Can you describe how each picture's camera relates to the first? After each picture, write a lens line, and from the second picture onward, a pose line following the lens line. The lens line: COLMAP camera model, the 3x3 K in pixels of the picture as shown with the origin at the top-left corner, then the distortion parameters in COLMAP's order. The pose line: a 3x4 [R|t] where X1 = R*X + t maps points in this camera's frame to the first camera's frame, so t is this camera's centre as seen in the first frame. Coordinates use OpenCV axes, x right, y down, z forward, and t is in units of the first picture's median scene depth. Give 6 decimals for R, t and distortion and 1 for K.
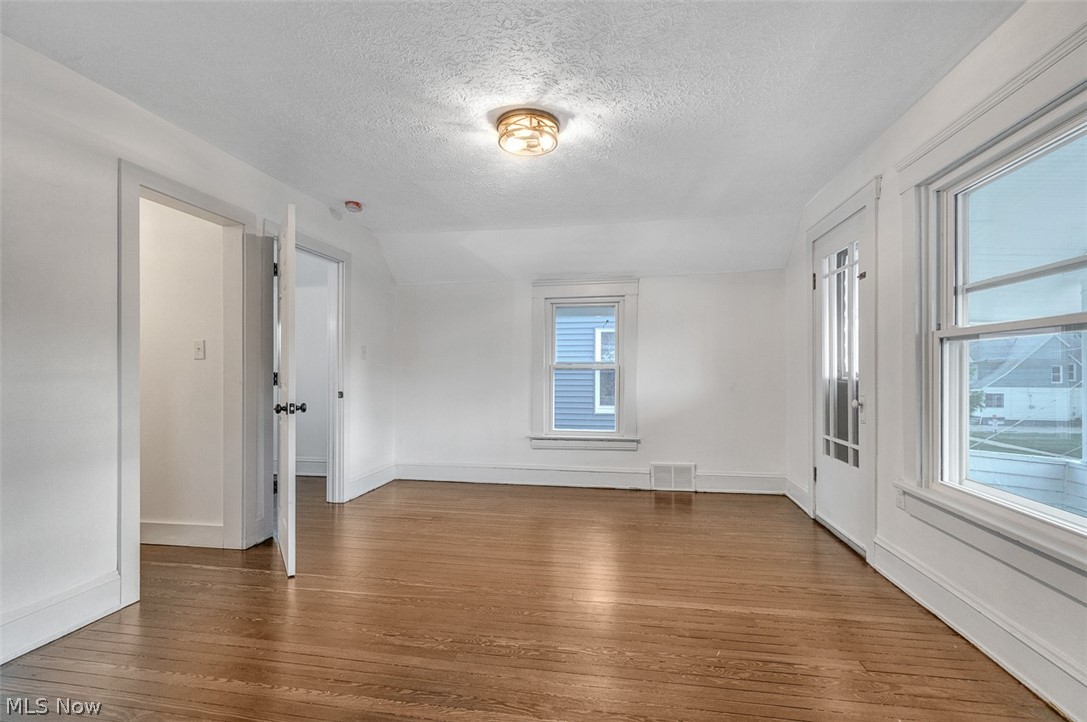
lens RADIAL K [[492.1, 0, 545.1], [0, 492.1, 368.1], [0, 0, 1]] dist [0.013373, 0.000062]
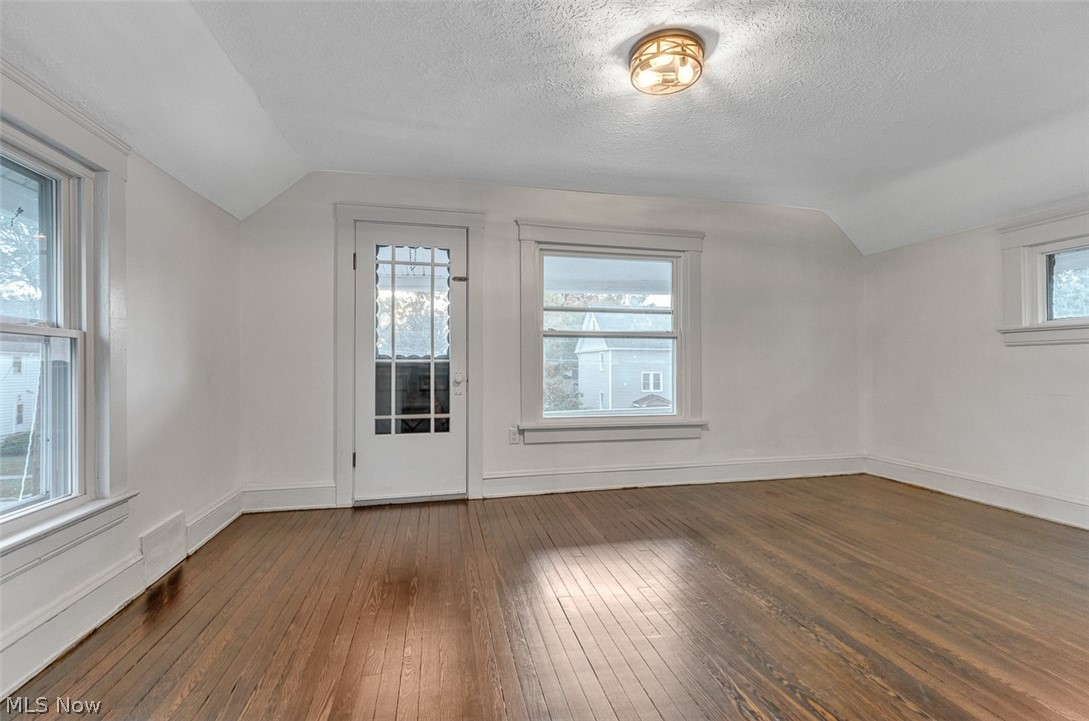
lens RADIAL K [[493.0, 0, 546.1], [0, 493.0, 367.6], [0, 0, 1]] dist [0.013373, 0.000062]
pose [[-0.386305, -0.006055, 0.922351, -0.669267], [-0.002335, 0.999982, 0.005586, 0.036278], [-0.922368, 0.000004, -0.386312, 1.392863]]
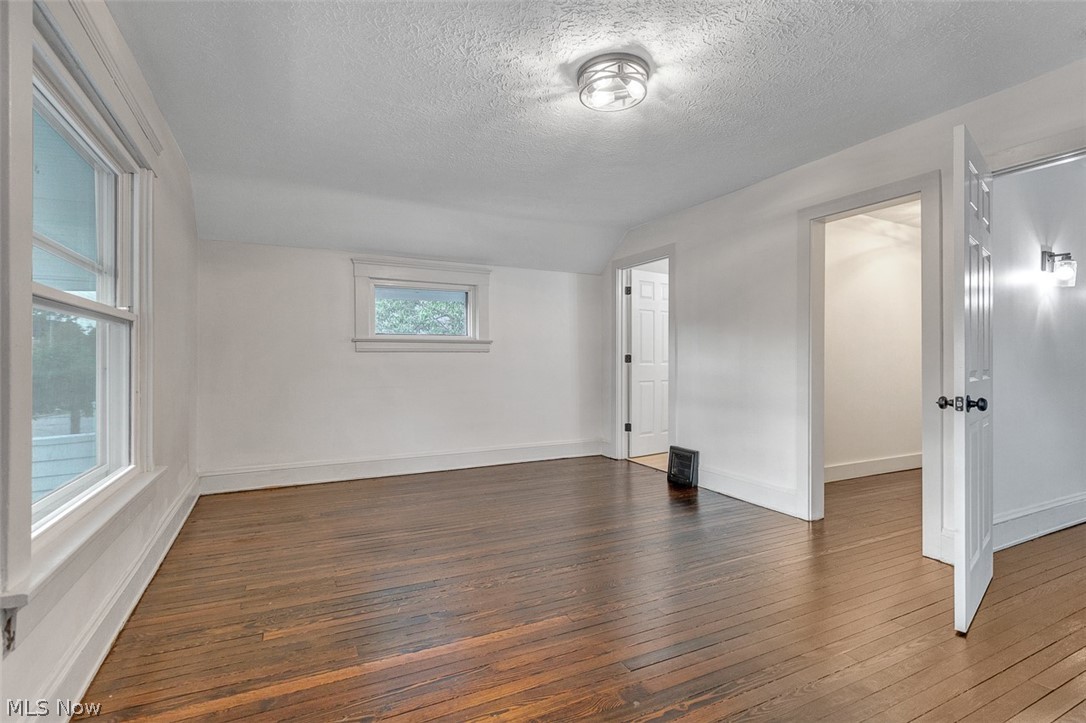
lens RADIAL K [[508.7, 0, 543.0], [0, 508.7, 361.5], [0, 0, 1]] dist [0.012966, -0.000860]
pose [[-0.797513, -0.000457, -0.603302, 0.563629], [0.001883, 0.999993, -0.003247, 0.022710], [0.603299, -0.003725, -0.797506, 1.515708]]
